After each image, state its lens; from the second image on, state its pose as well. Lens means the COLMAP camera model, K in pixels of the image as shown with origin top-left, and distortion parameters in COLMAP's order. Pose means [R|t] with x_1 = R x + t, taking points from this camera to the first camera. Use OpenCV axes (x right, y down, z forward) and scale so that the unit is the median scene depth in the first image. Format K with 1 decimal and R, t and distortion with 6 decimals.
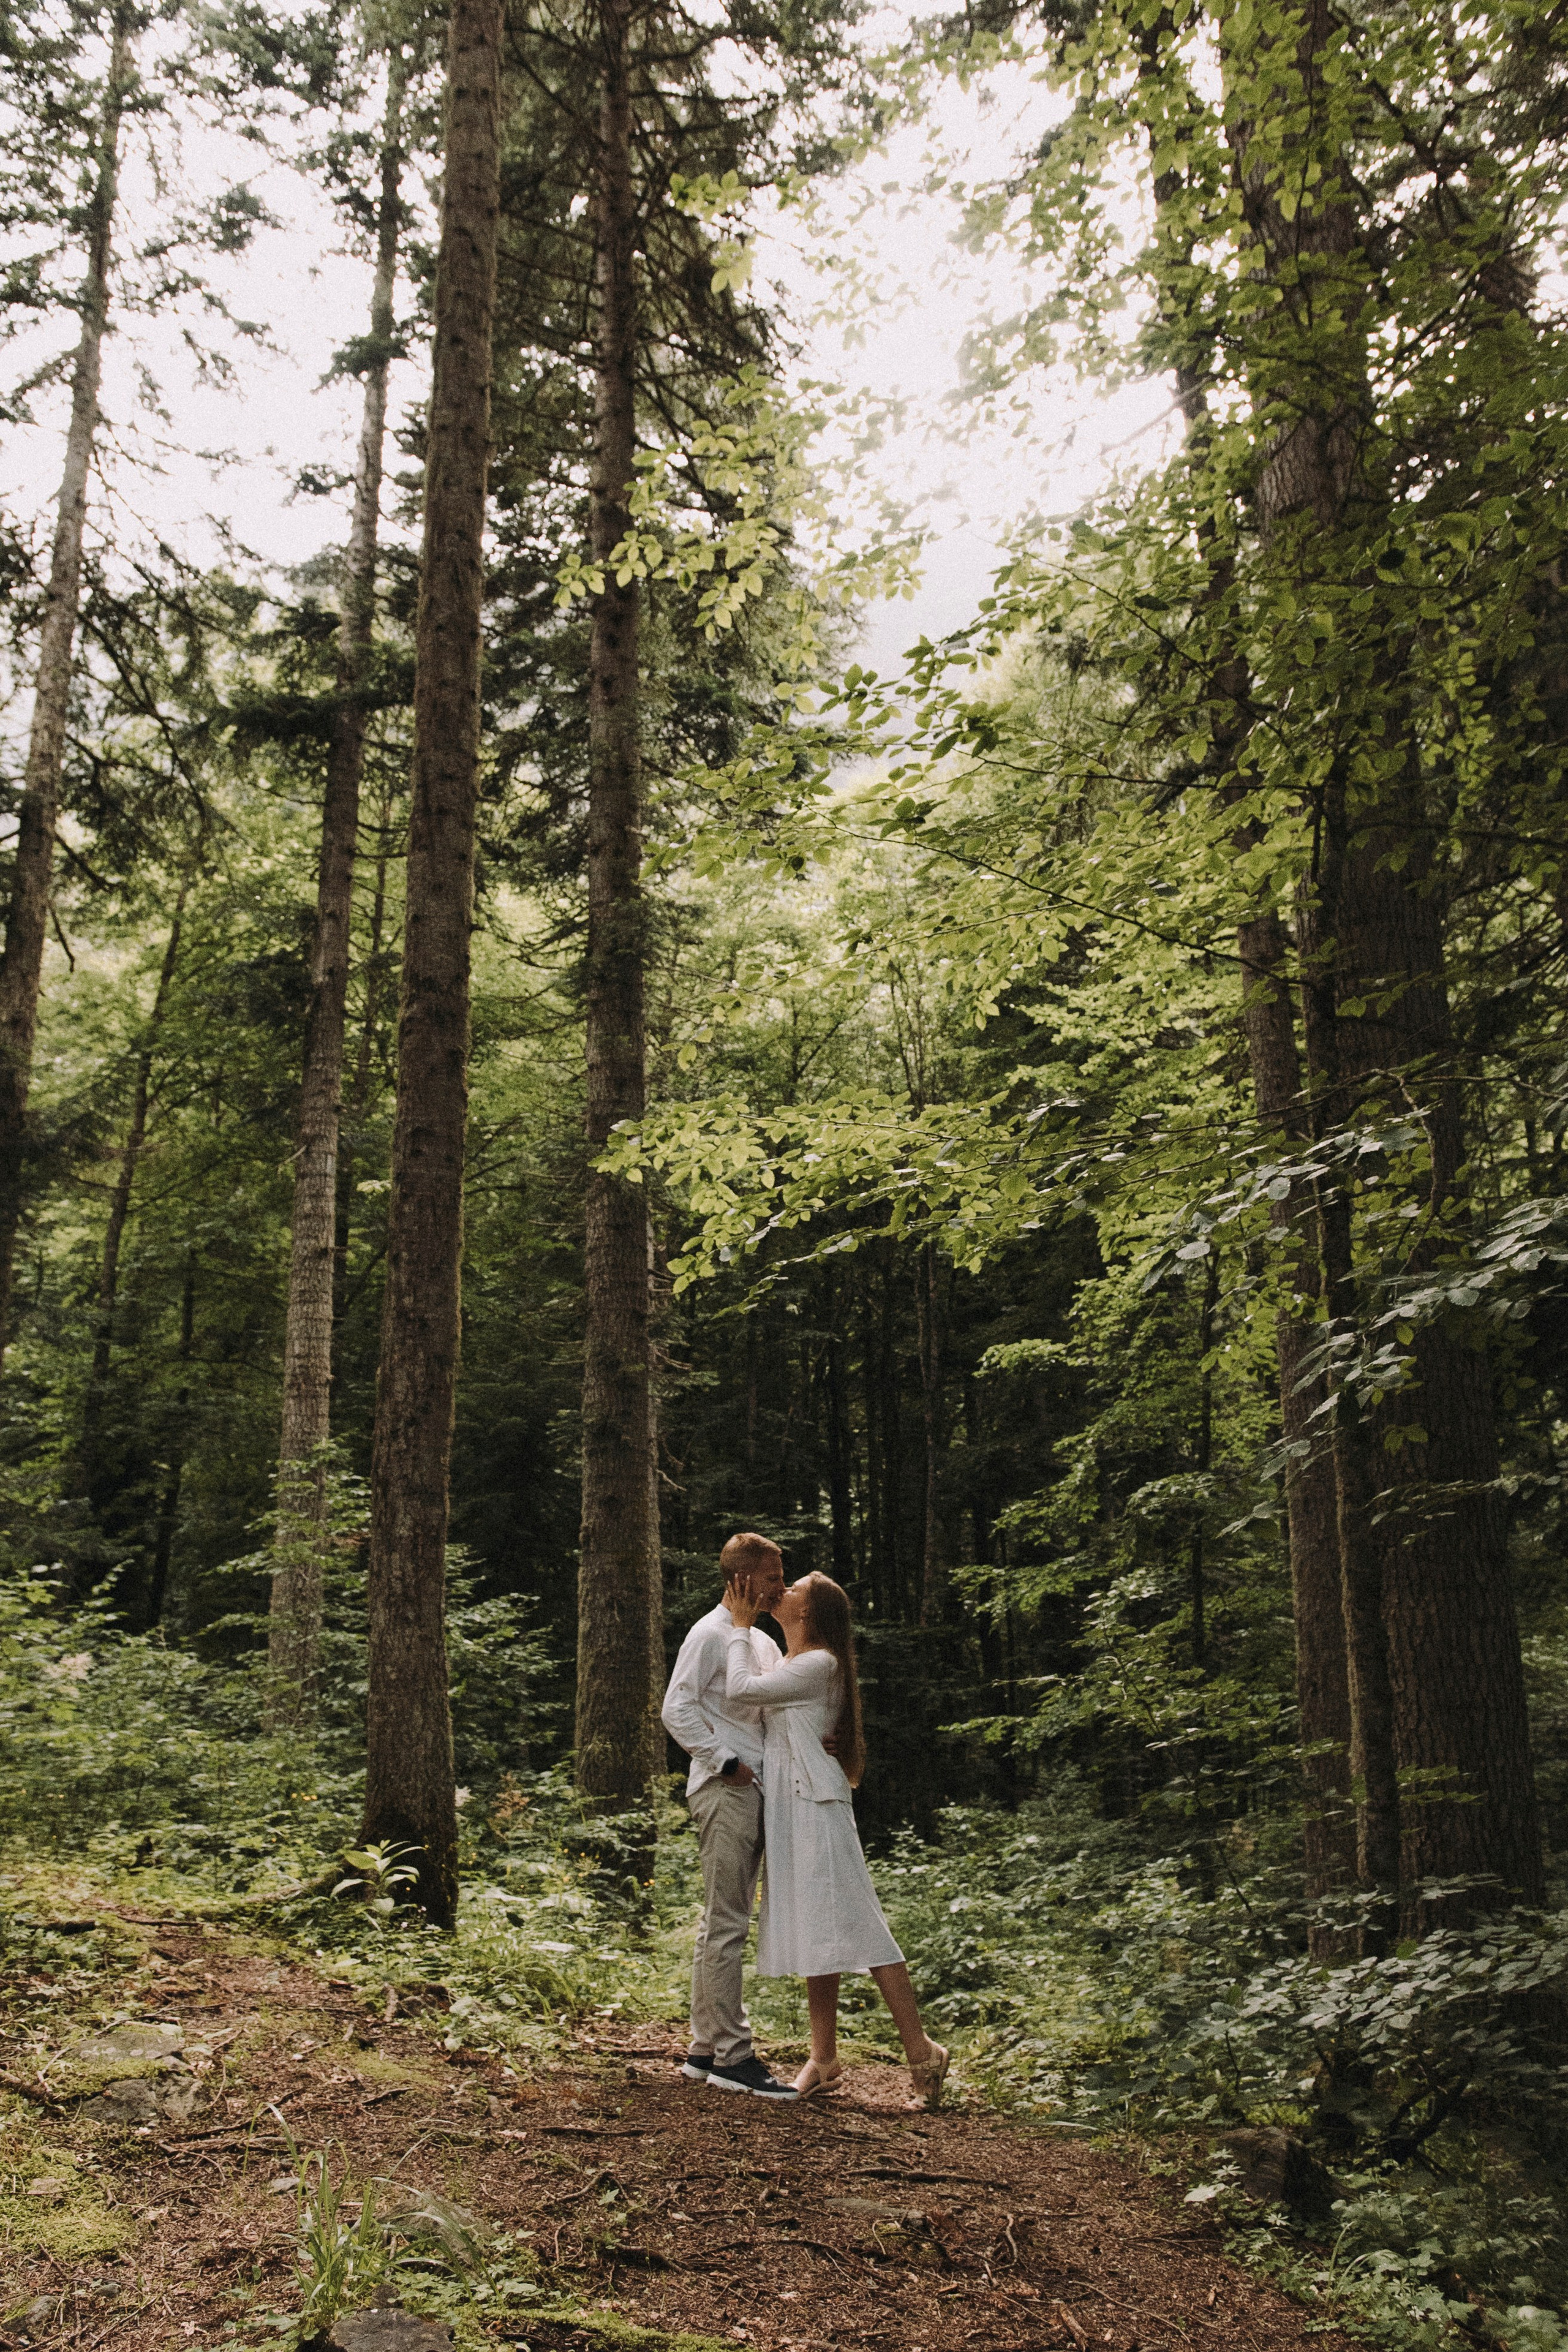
lens RADIAL K [[1863.0, 0, 784.0], [0, 1863.0, 1176.0], [0, 0, 1]] dist [-0.044929, 0.006355]
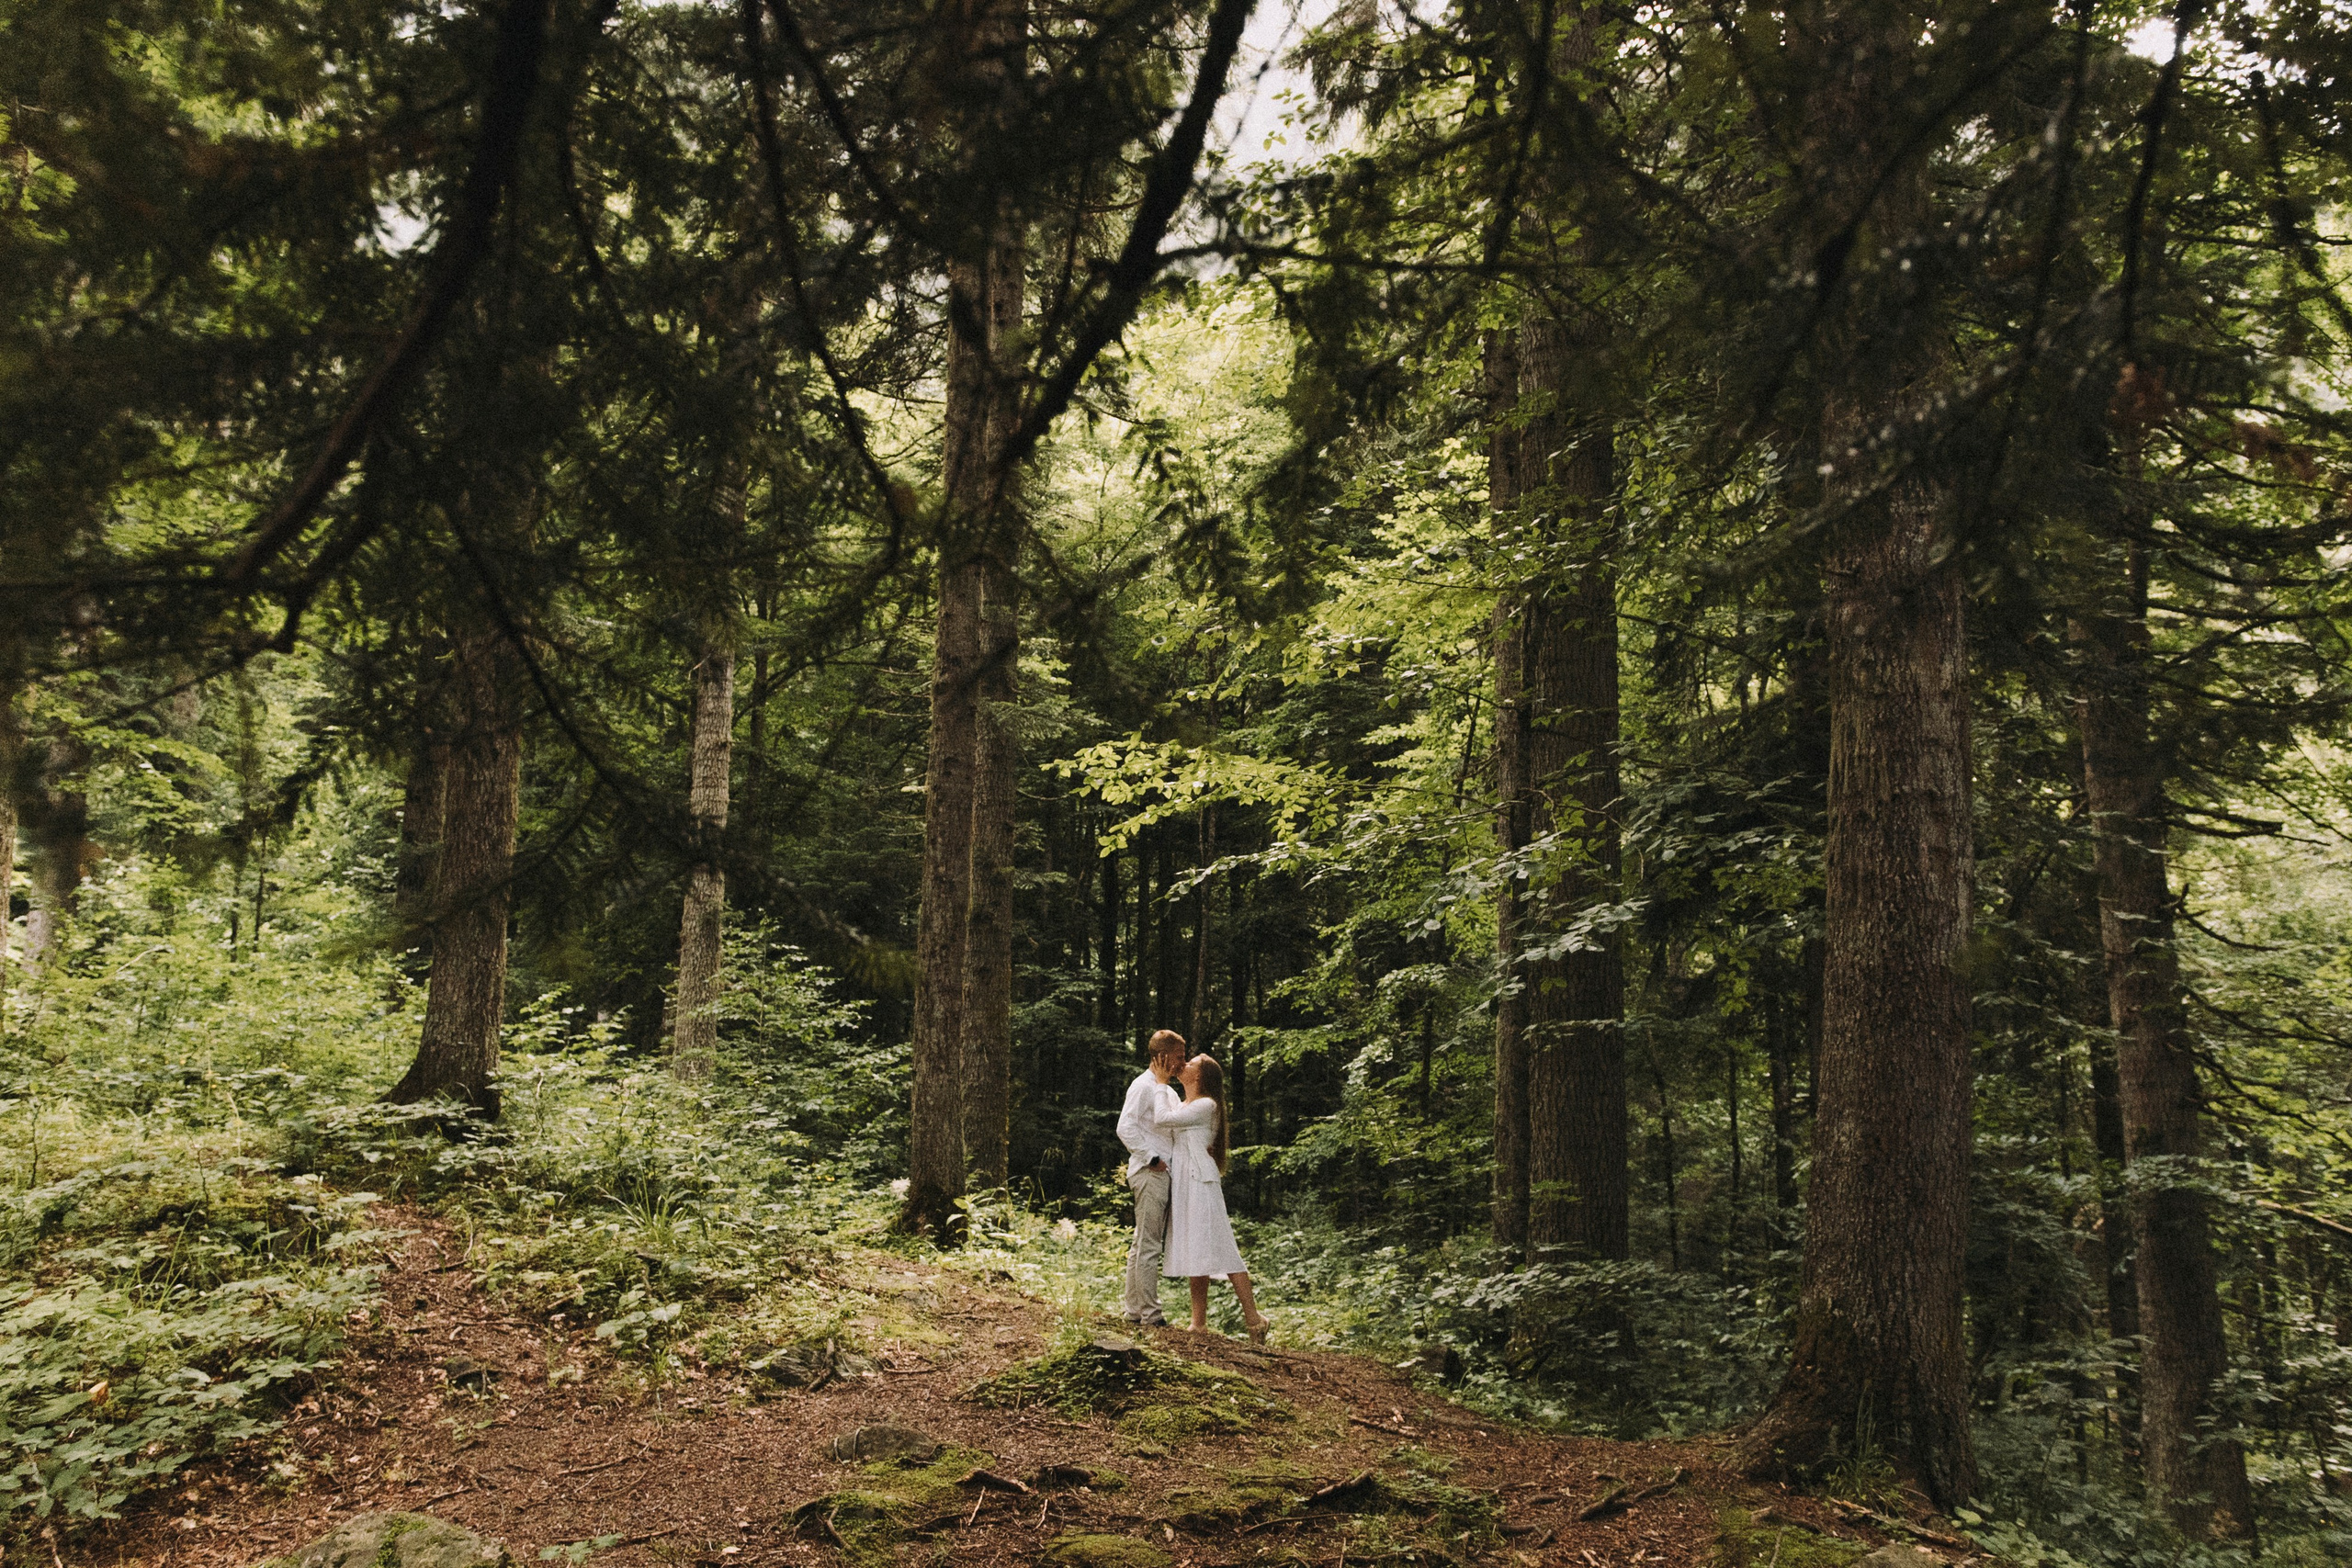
lens RADIAL K [[1862.8, 0, 1176.0], [0, 1862.8, 784.0], [0, 0, 1]] dist [-0.044929, 0.006355]
pose [[0.996058, 0.049394, 0.073681, -0.059308], [-0.055893, 0.994469, 0.088920, -0.074832], [-0.068882, -0.092688, 0.993310, -0.275421]]
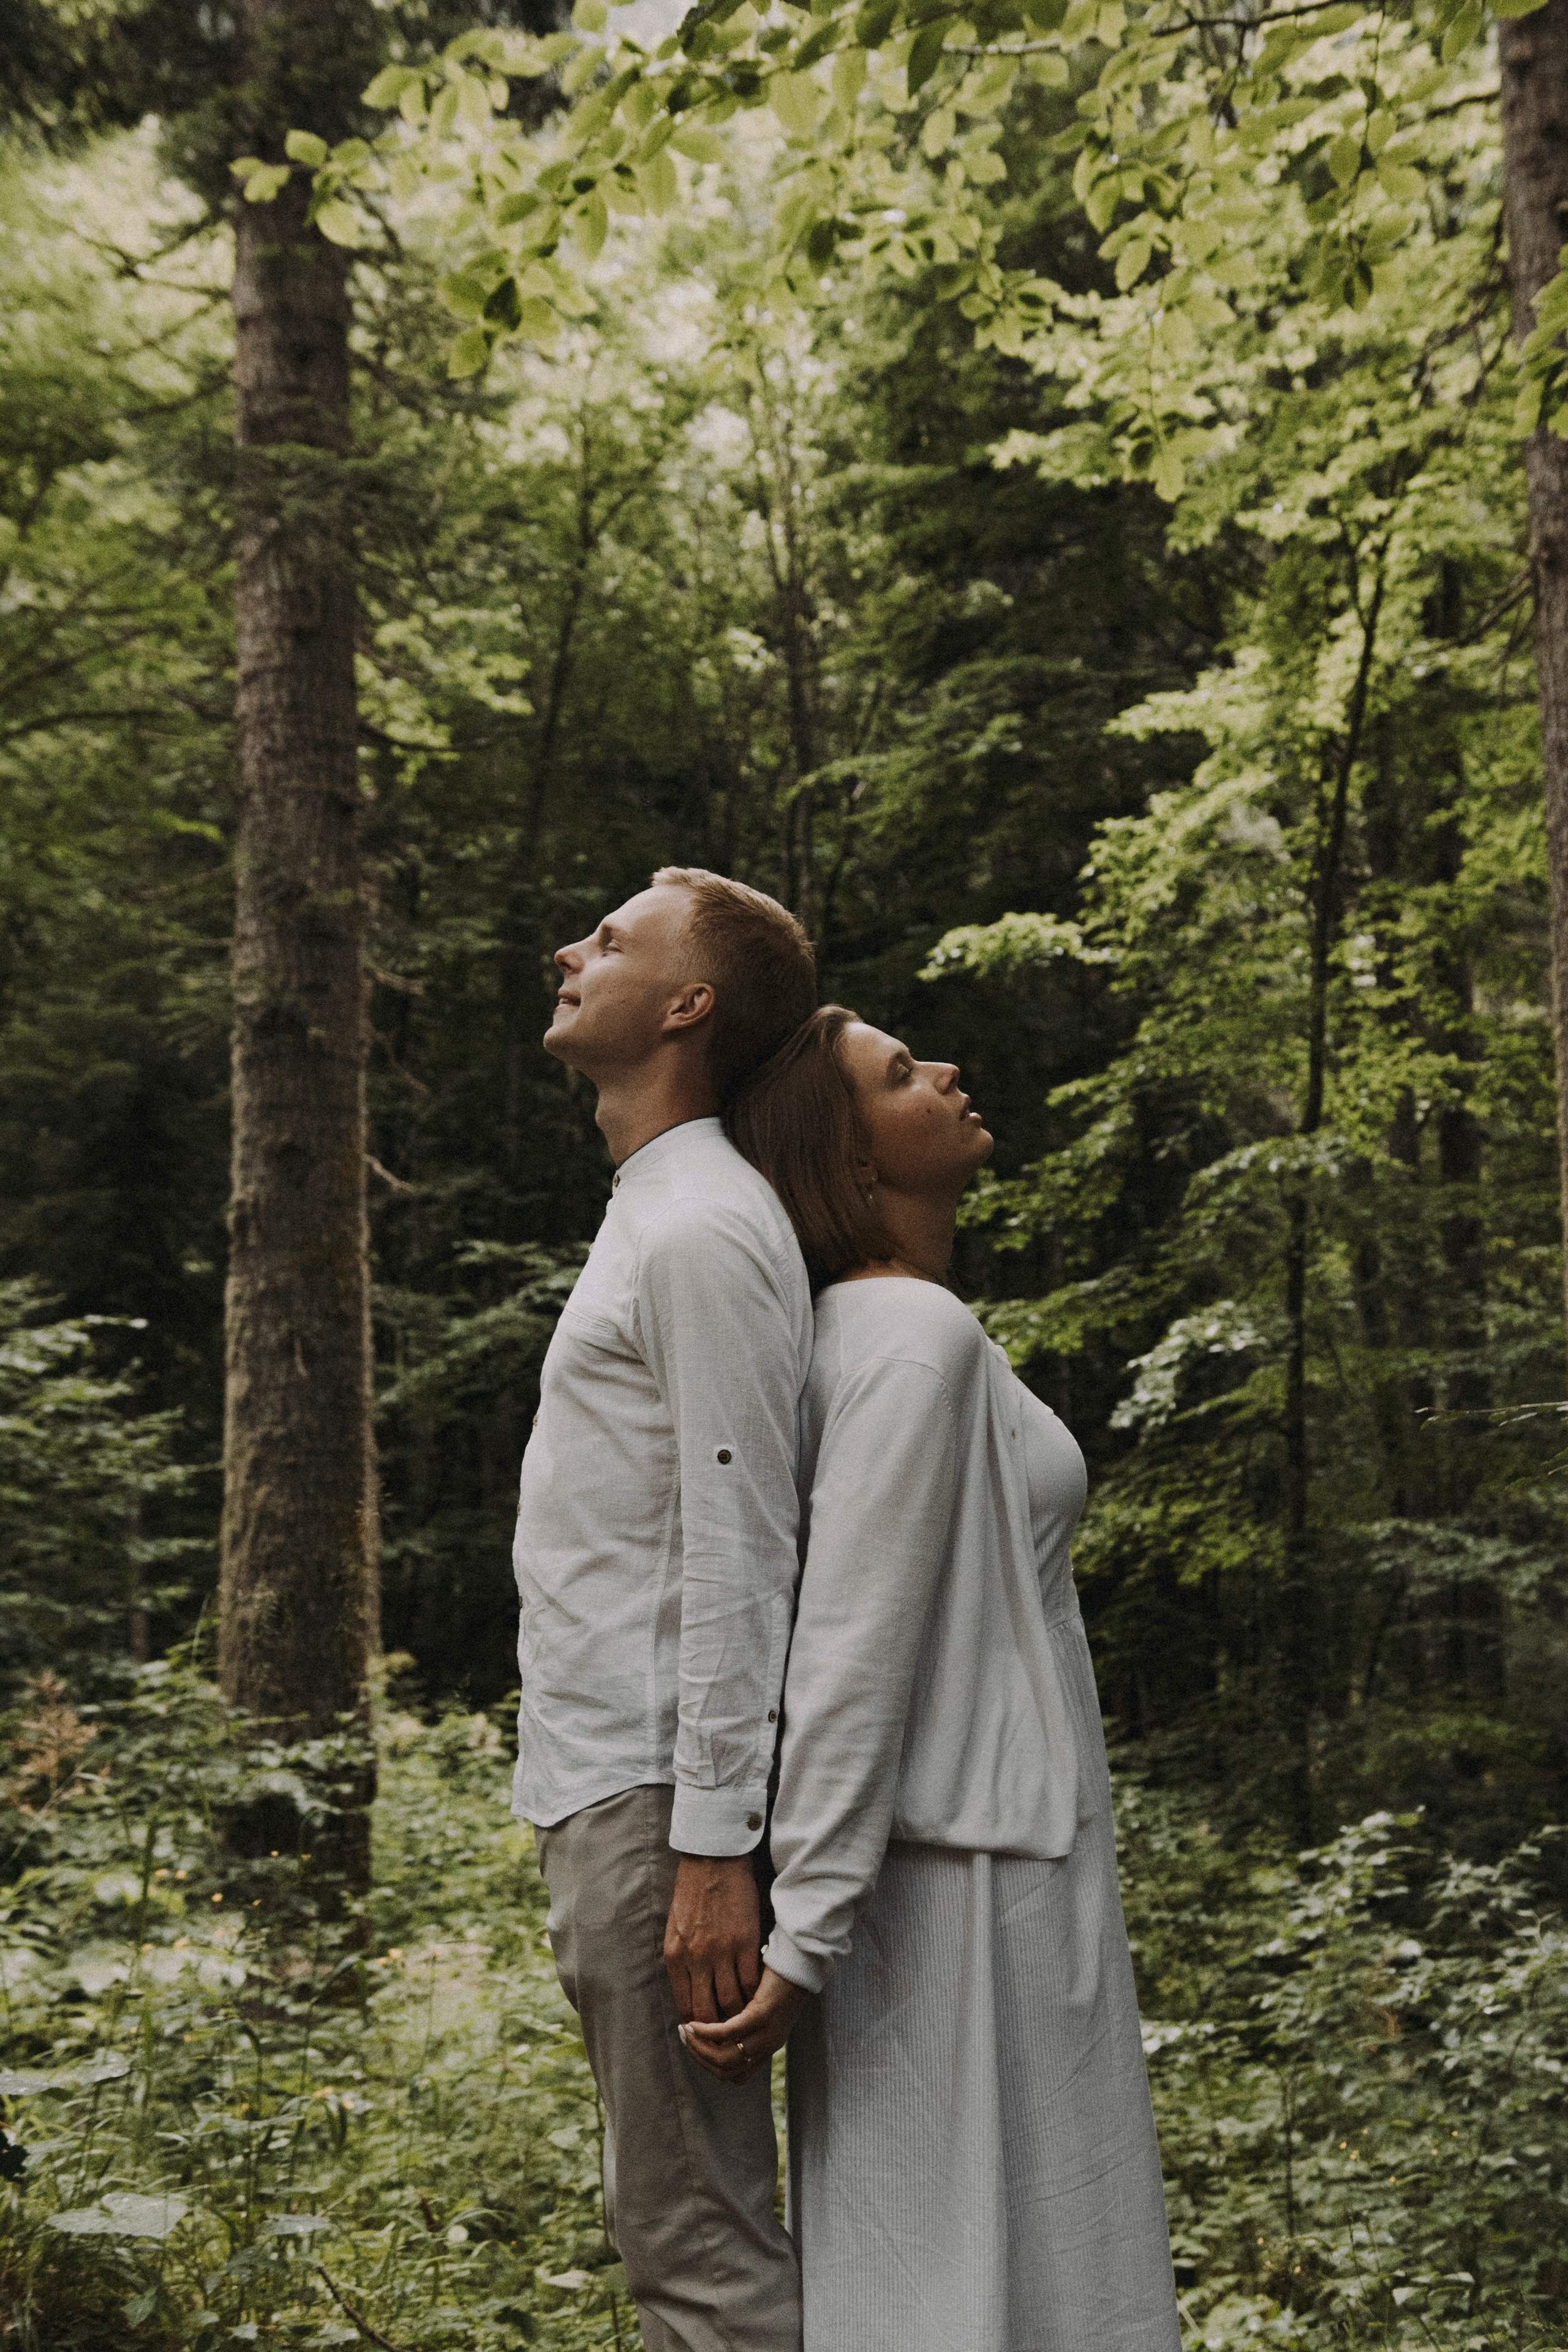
lens RADIAL K [[2659.7, 0, 789.5], [0, 2659.7, 1068.9], [0, 0, 1]] dist [-0.072412, -0.001913]
pose [[0.995045, 0.009719, 0.098949, -0.026700], [-0.019471, 0.994988, 0.098078, 0.073912], [-0.097500, -0.099519, 0.990247, 0.247932]]
